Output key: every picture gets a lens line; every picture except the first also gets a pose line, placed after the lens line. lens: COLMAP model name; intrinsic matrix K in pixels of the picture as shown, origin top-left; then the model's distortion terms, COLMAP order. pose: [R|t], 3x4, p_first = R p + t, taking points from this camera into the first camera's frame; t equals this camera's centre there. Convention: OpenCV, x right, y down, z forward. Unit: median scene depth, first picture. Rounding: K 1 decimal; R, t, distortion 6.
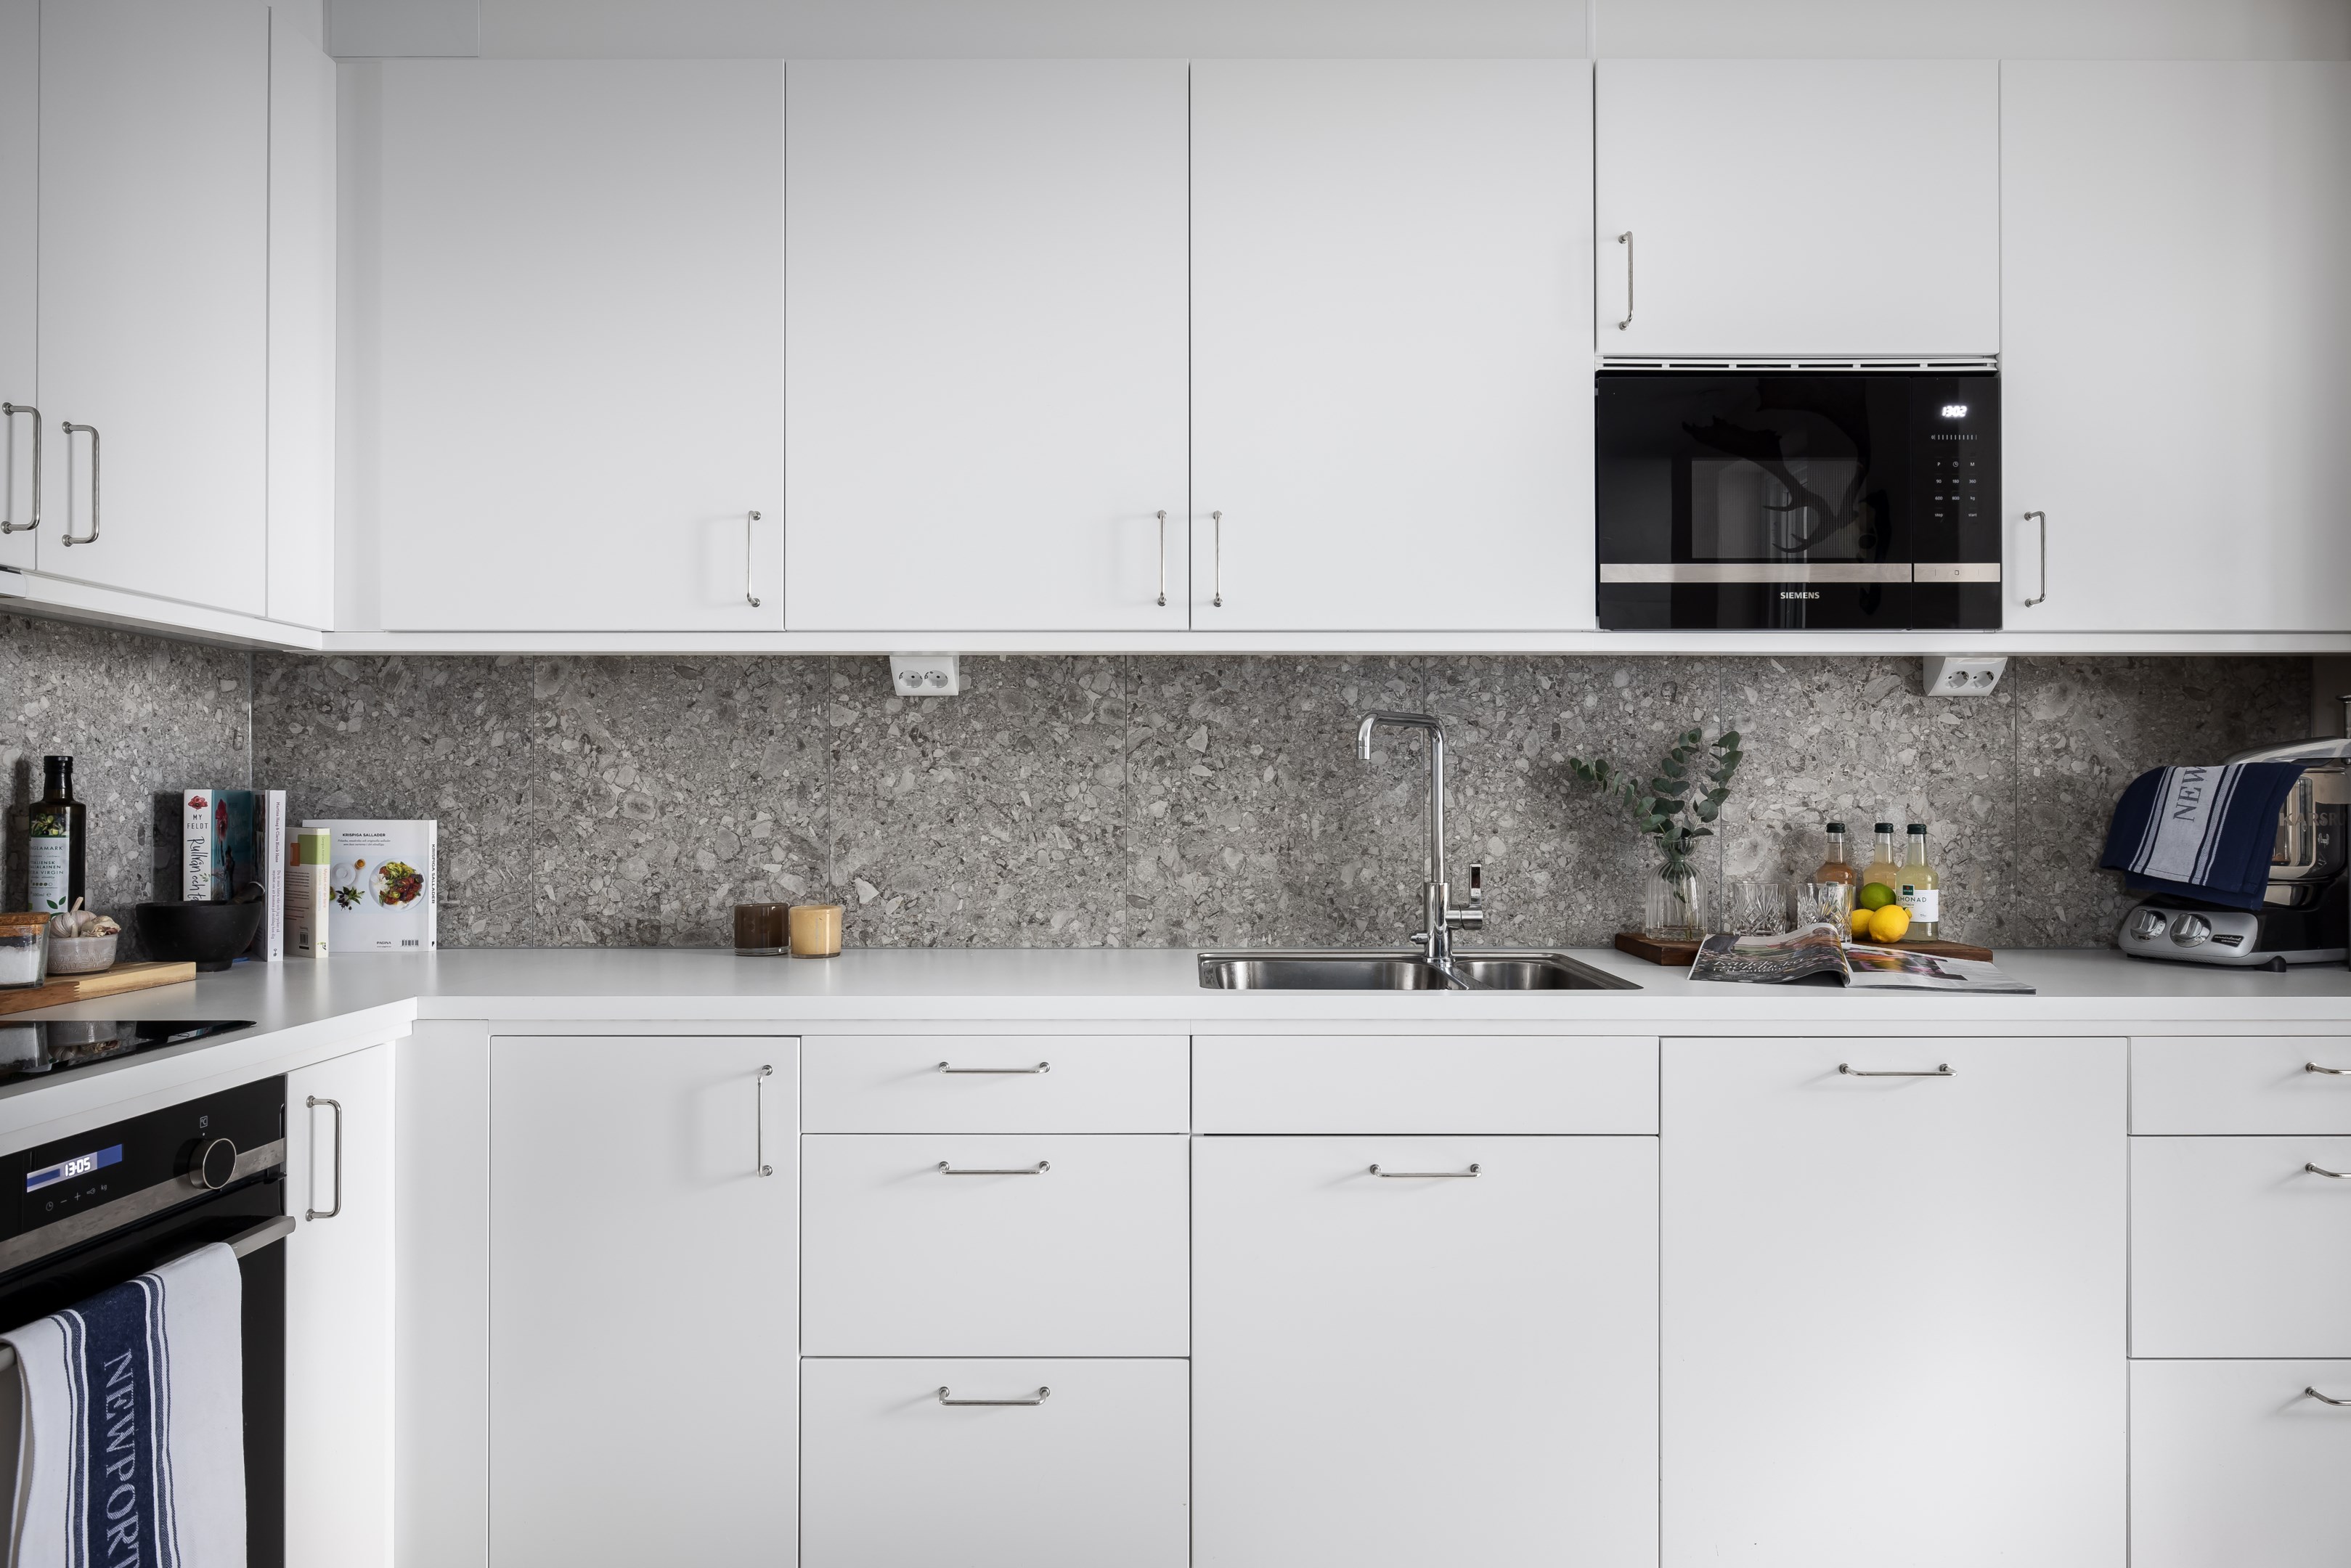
lens RADIAL K [[1432.4, 0, 1193.7], [0, 1432.4, 794.5], [0, 0, 1]] dist [-0.008204, 0.003044]
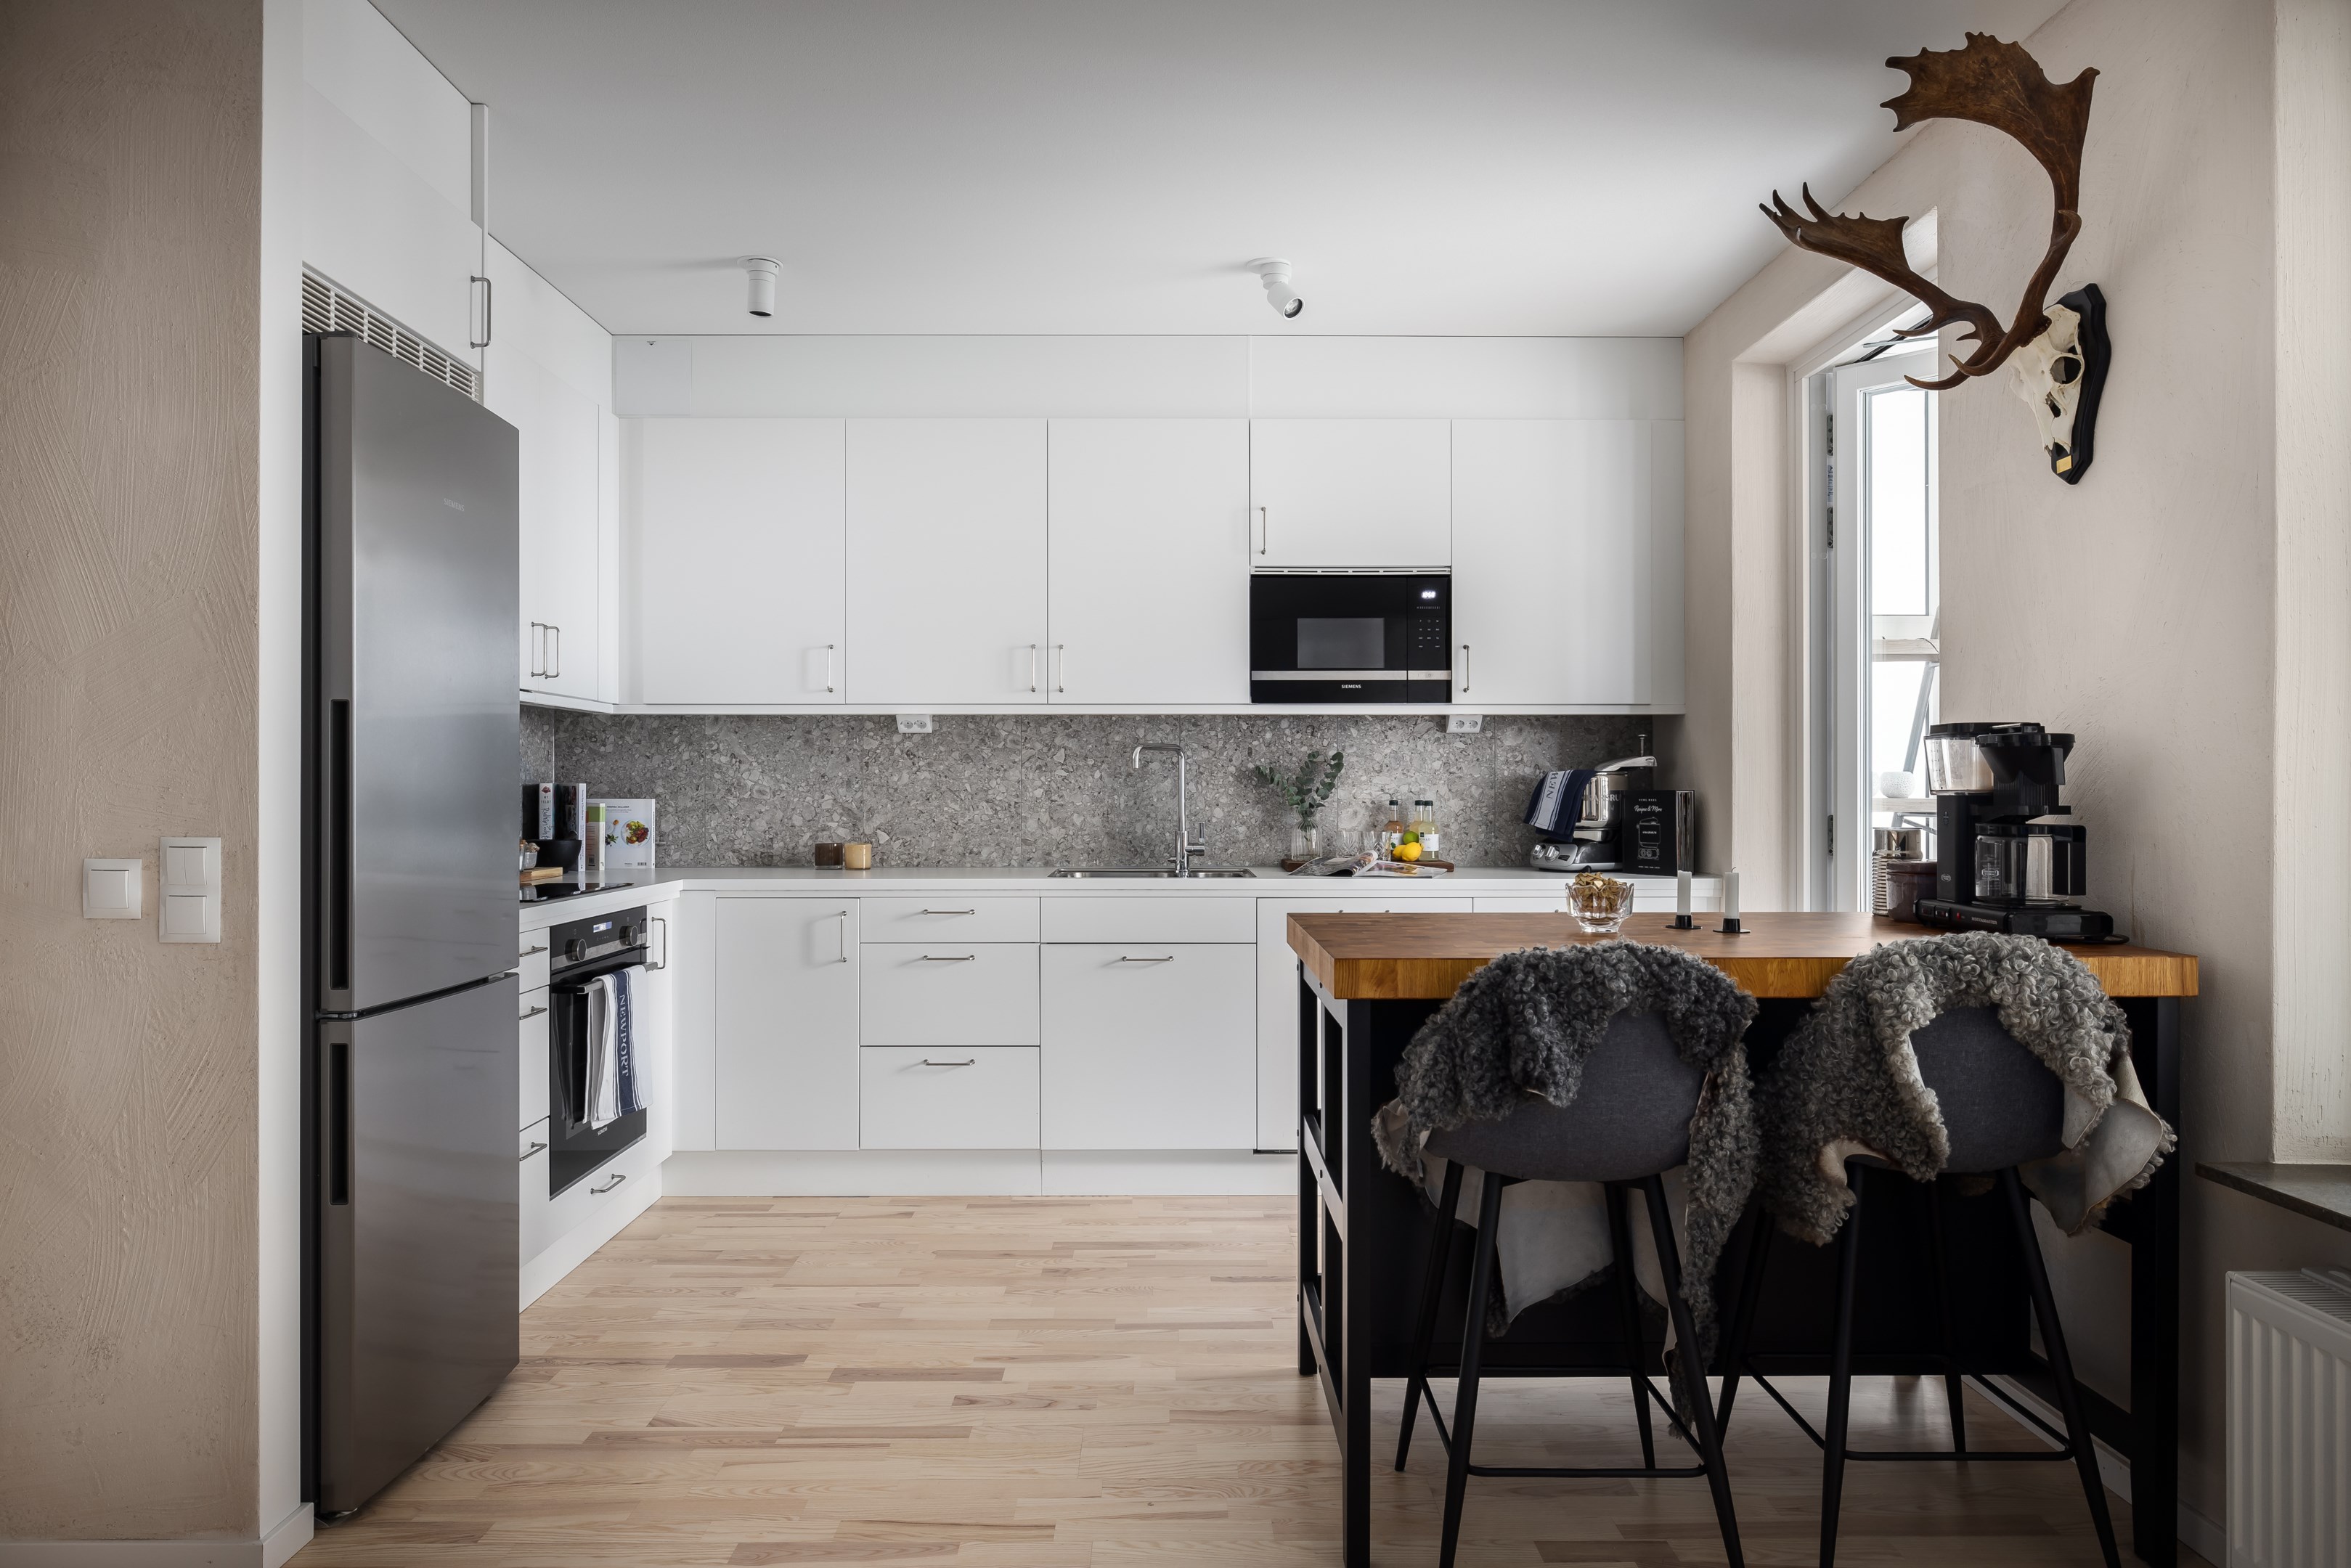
lens RADIAL K [[1439.6, 0, 1184.7], [0, 1439.6, 787.1], [0, 0, 1]] dist [-0.002411, -0.002807]
pose [[0.999876, -0.000511, 0.015744, 0.139050], [0.000457, 0.999994, 0.003401, -0.004096], [-0.015746, -0.003393, 0.999870, -0.903953]]
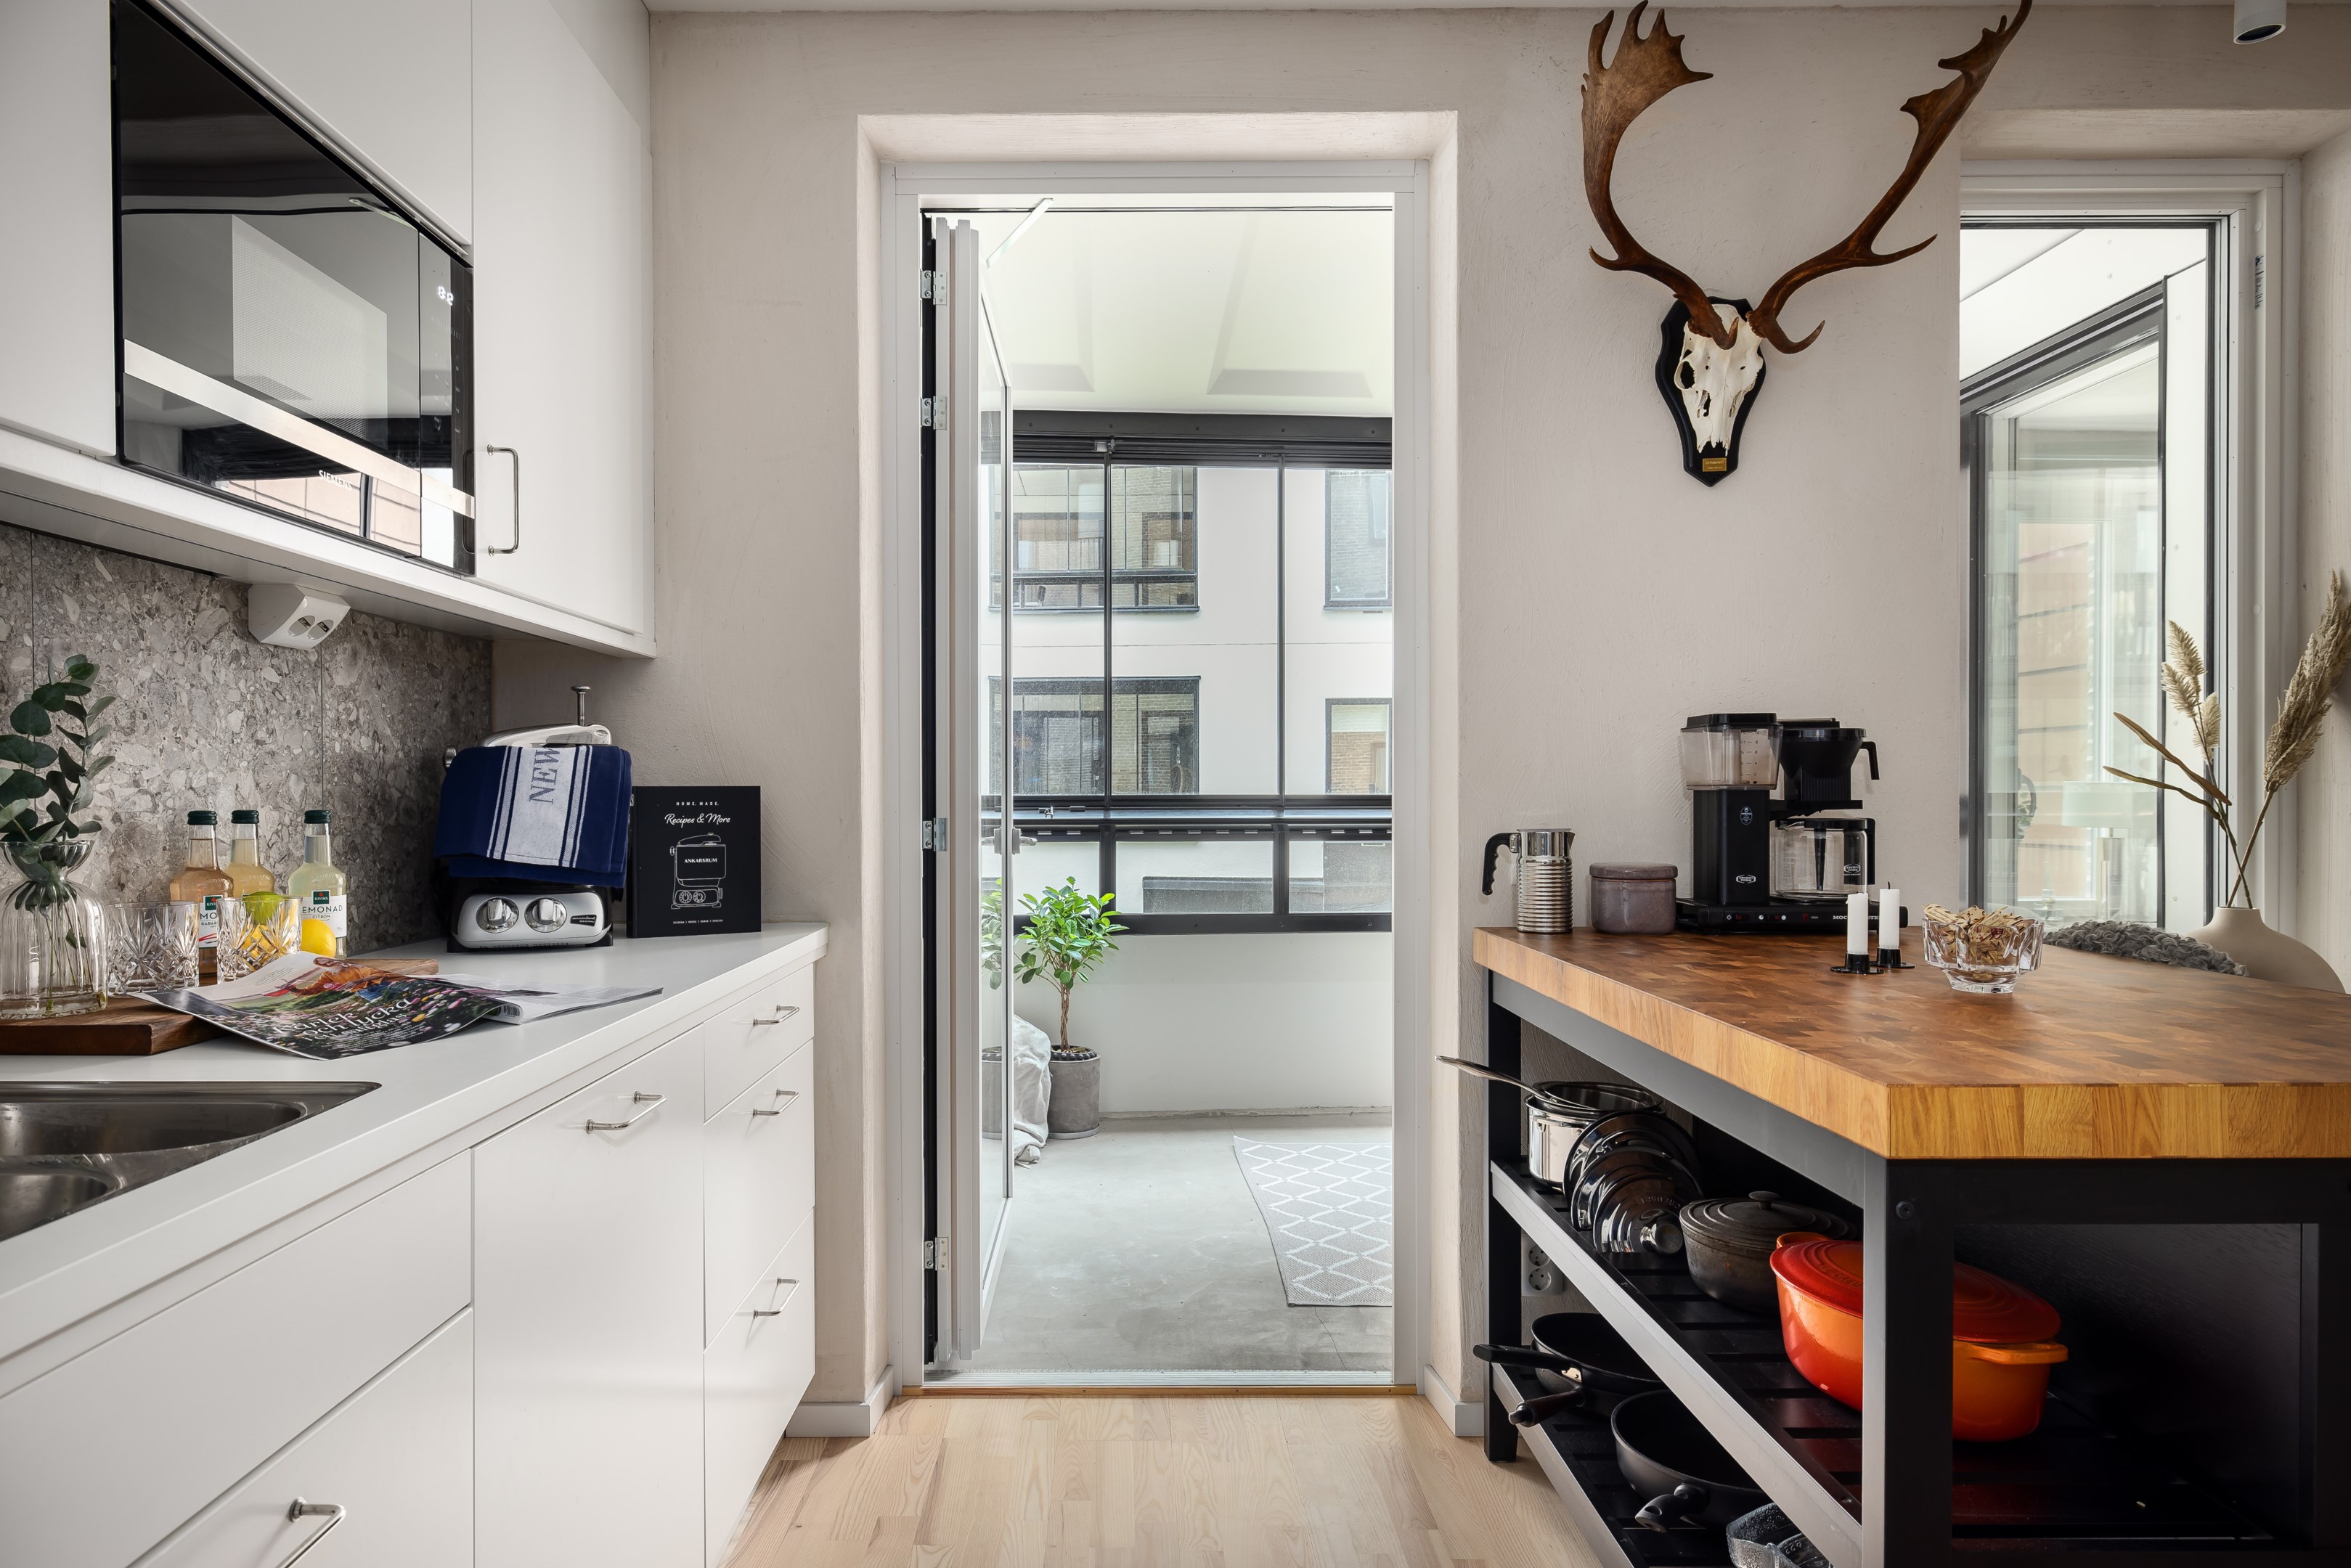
lens RADIAL K [[1356.9, 0, 1115.4], [0, 1356.9, 810.6], [0, 0, 1]] dist [0.007329, 0.001613]
pose [[0.007018, -0.012619, 0.999896, -0.209650], [-0.004400, 0.999910, 0.012650, 0.009410], [-0.999966, -0.004489, 0.006962, 0.545674]]
